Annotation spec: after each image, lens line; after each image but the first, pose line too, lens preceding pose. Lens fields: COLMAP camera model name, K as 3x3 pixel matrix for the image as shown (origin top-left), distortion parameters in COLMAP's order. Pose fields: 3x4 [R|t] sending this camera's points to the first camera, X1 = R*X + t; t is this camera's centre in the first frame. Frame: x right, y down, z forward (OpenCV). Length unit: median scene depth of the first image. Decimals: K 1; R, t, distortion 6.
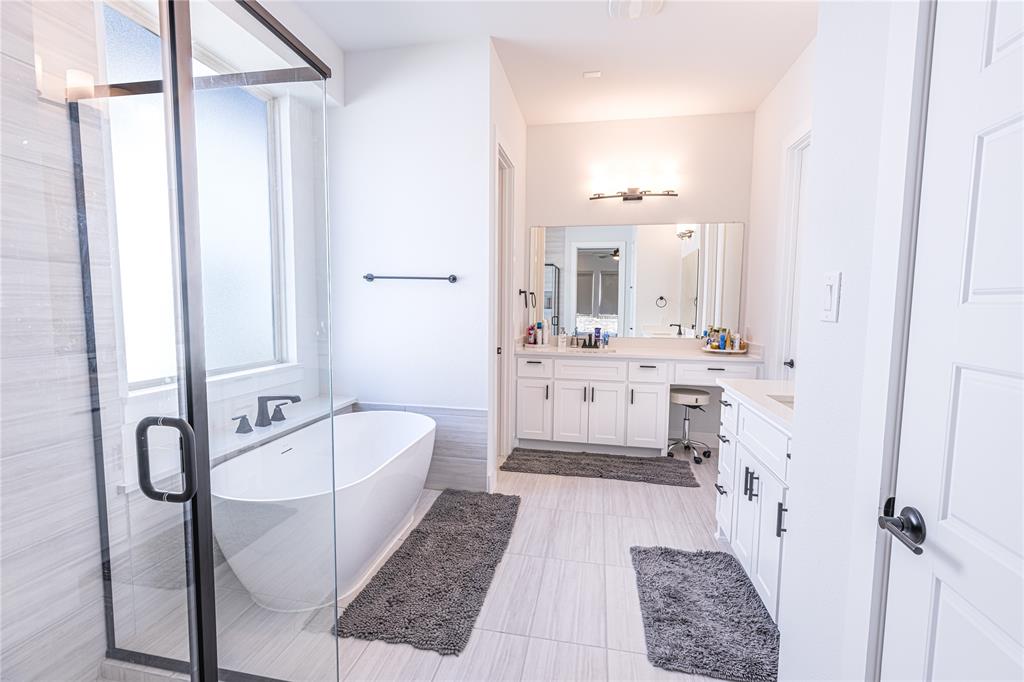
lens RADIAL K [[470.2, 0, 510.1], [0, 470.2, 343.2], [0, 0, 1]] dist [-0.000432, 0.000209]
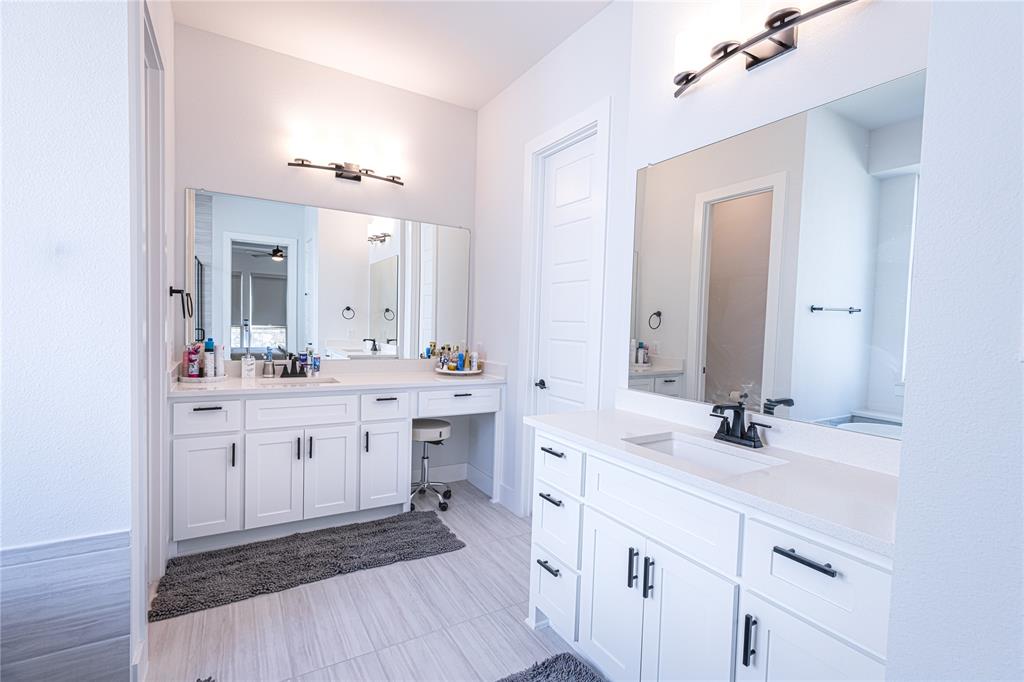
lens RADIAL K [[470.2, 0, 507.9], [0, 470.2, 343.9], [0, 0, 1]] dist [-0.000432, 0.000209]
pose [[0.750531, -0.016477, 0.660630, -0.056207], [0.030746, 0.999477, -0.010001, -0.024454], [-0.660120, 0.027818, 0.750645, 0.289960]]
